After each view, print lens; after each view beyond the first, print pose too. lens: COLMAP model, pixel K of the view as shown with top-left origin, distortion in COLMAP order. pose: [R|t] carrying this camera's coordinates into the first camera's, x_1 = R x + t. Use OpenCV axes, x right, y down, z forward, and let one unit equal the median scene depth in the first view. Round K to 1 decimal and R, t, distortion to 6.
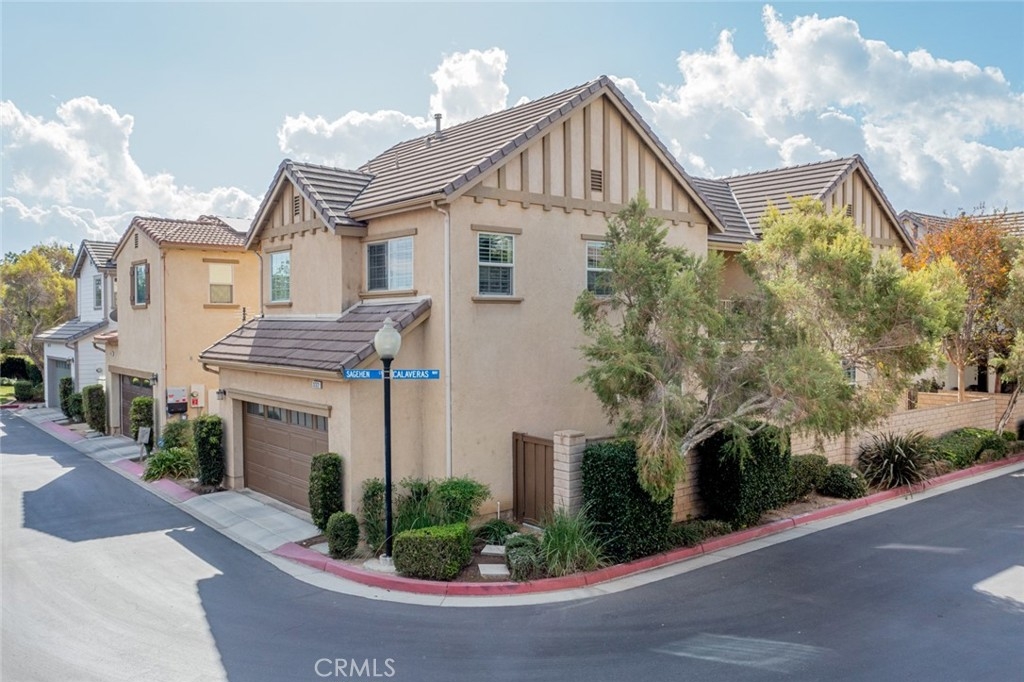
lens RADIAL K [[811.9, 0, 512.0], [0, 811.9, 341.0], [0, 0, 1]] dist [-0.017676, -0.009594]
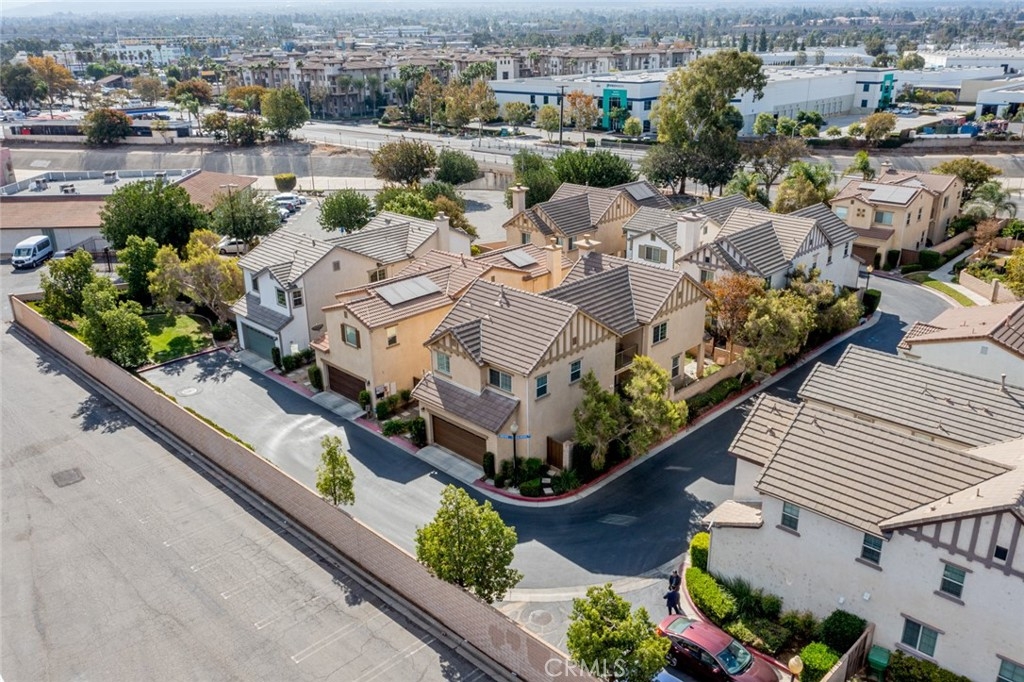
lens RADIAL K [[806.2, 0, 512.0], [0, 806.2, 341.0], [0, 0, 1]] dist [-0.009117, -0.000075]
pose [[0.994430, -0.047963, 0.093857, -0.381386], [0.013804, 0.942061, 0.335157, -1.189733], [-0.104494, -0.331995, 0.937476, -1.593800]]
